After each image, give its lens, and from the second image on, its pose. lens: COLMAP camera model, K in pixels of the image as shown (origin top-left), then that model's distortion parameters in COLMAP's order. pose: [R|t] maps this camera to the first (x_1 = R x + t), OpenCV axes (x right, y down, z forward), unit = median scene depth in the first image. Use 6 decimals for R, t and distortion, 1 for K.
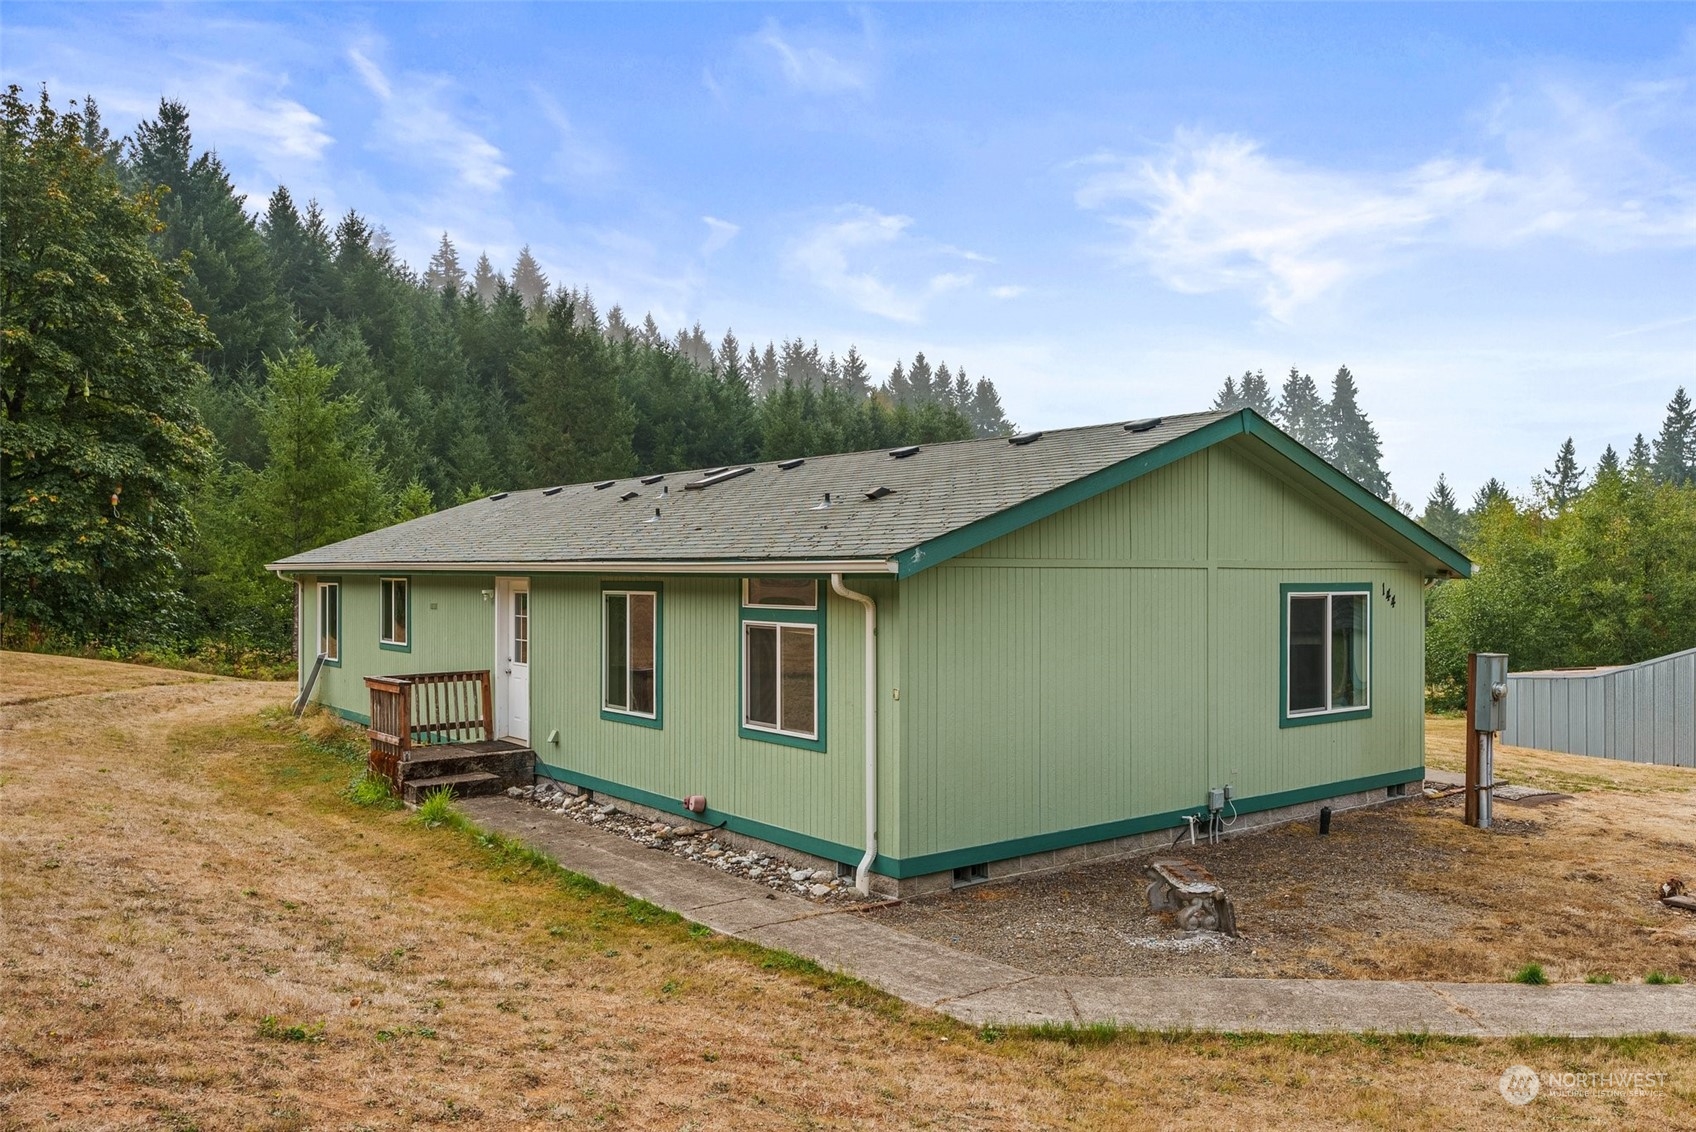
lens RADIAL K [[1348.0, 0, 856.2], [0, 1348.0, 571.7], [0, 0, 1]] dist [0.007016, 0.003448]
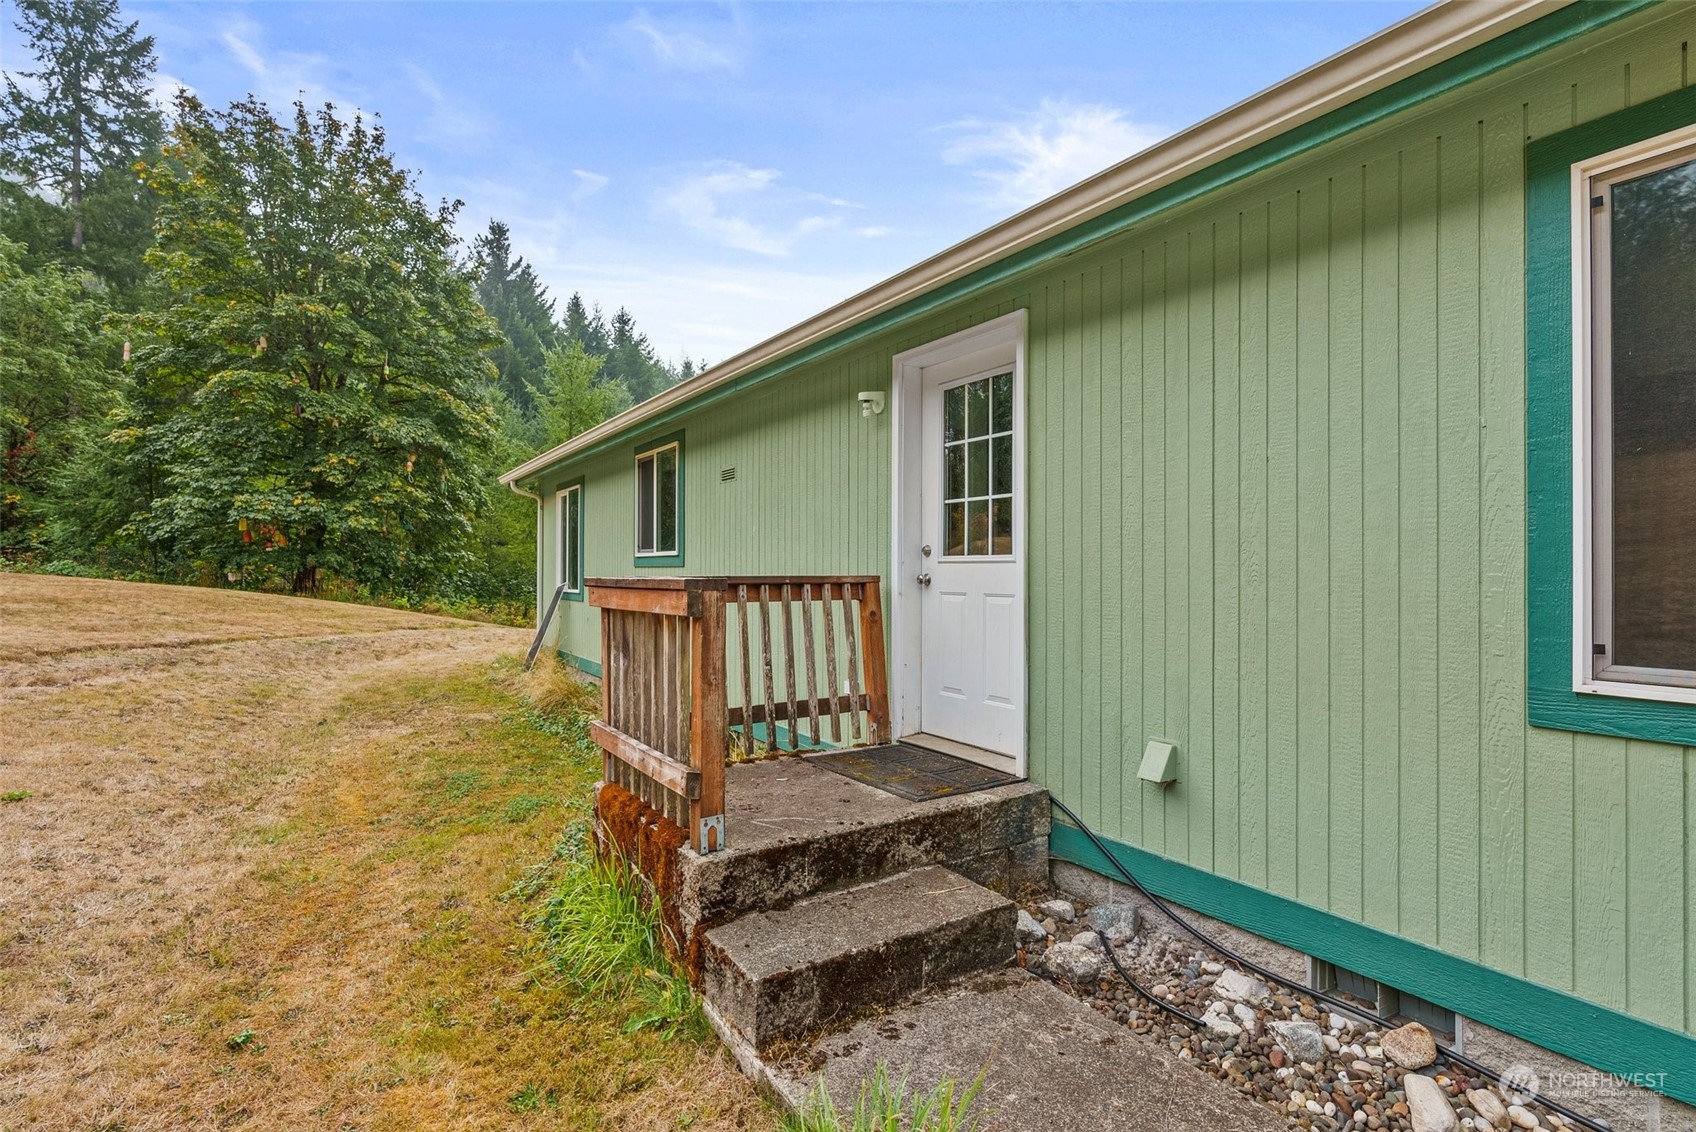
lens RADIAL K [[842.4, 0, 842.9], [0, 842.4, 571.4], [0, 0, 1]] dist [-0.003415, -0.000200]
pose [[0.994598, 0.001351, -0.103792, -0.190590], [-0.001540, 0.999997, -0.001735, 0.053646], [0.103789, 0.001885, 0.994598, 0.547725]]
